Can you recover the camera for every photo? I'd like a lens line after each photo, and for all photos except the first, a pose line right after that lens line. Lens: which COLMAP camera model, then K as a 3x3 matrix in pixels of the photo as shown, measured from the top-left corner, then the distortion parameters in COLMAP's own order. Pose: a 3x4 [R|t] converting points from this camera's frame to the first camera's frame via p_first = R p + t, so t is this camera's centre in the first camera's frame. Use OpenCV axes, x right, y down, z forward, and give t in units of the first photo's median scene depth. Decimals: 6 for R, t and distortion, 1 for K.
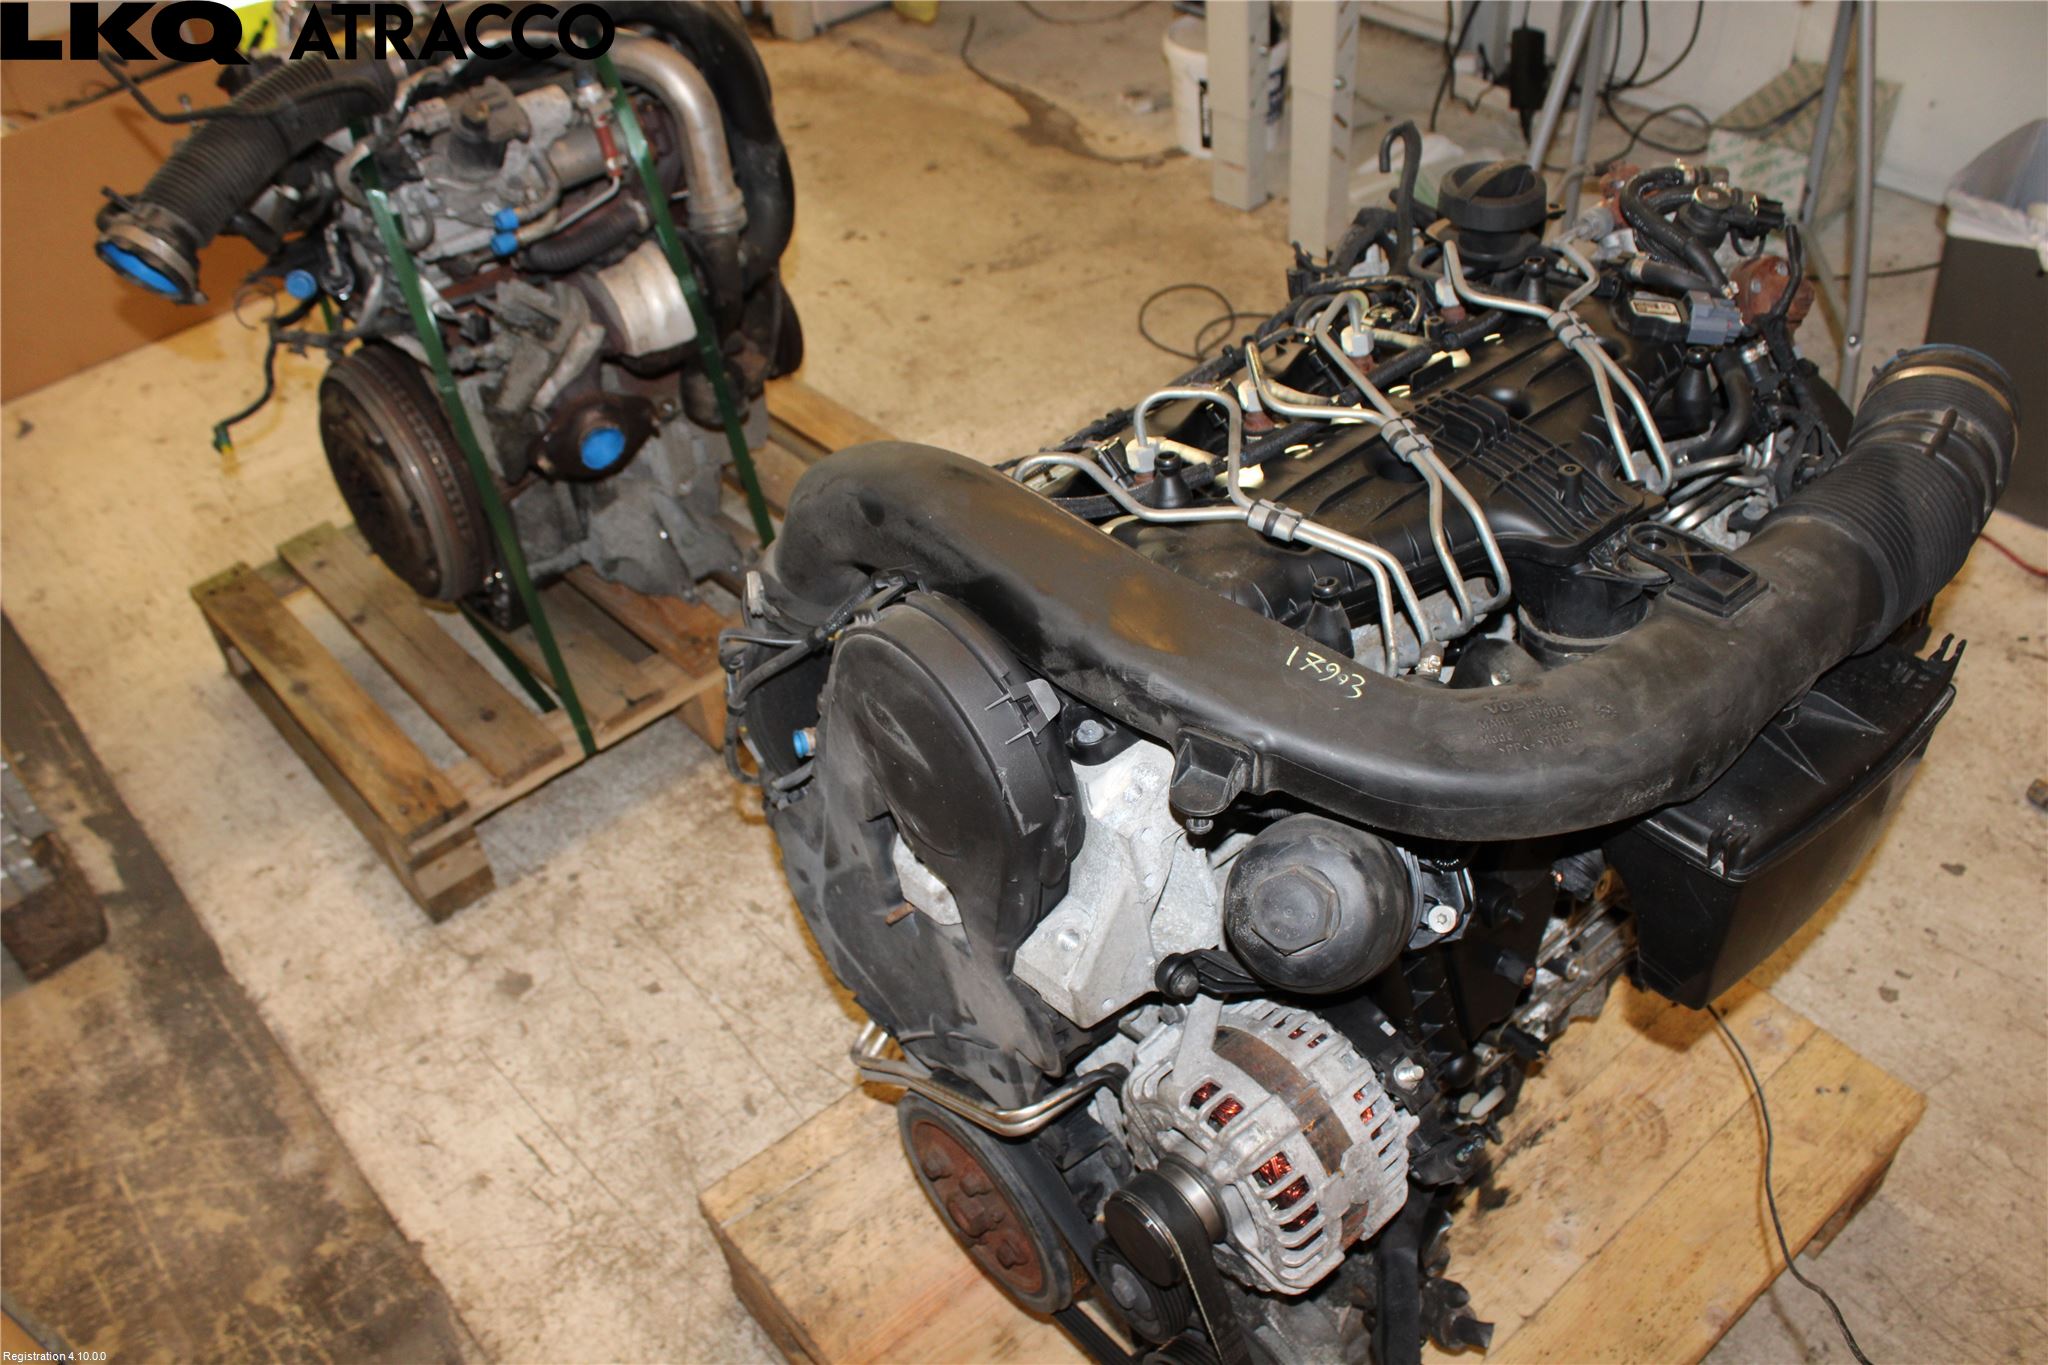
lens RADIAL K [[1722.8, 0, 1026.4], [0, 1722.8, 680.0], [0, 0, 1]] dist [-0.144283, 0.116707]
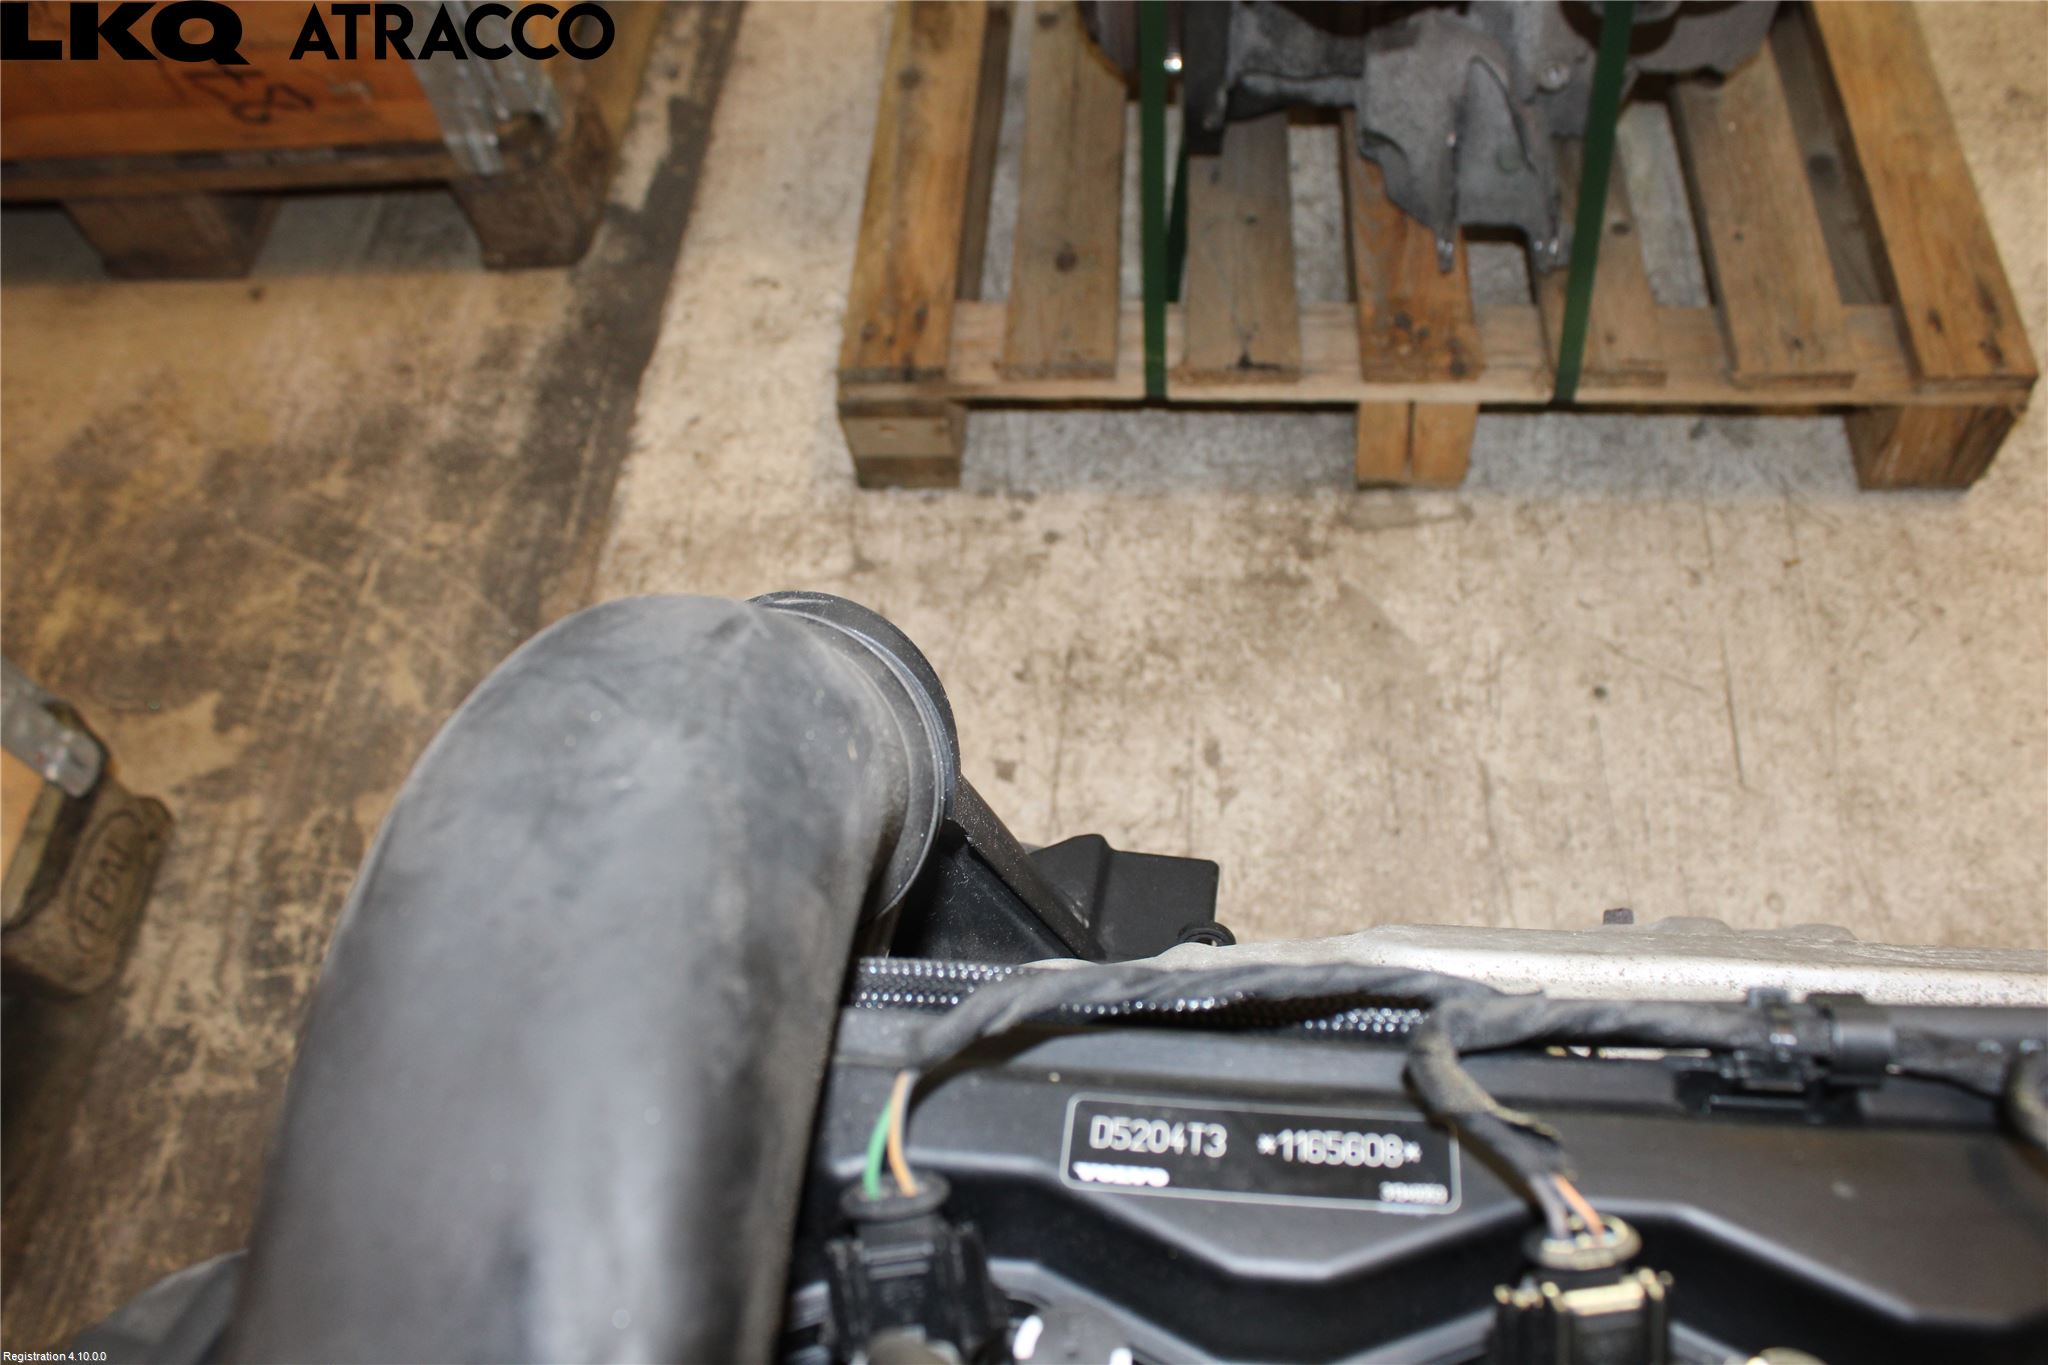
lens RADIAL K [[1722.8, 0, 1019.1], [0, 1722.8, 680.7], [0, 0, 1]] dist [-0.144283, 0.116707]
pose [[0.699304, 0.607258, -0.377110, 0.015761], [-0.431485, 0.779200, 0.454607, -0.147183], [0.569908, -0.155192, 0.806920, 0.448354]]
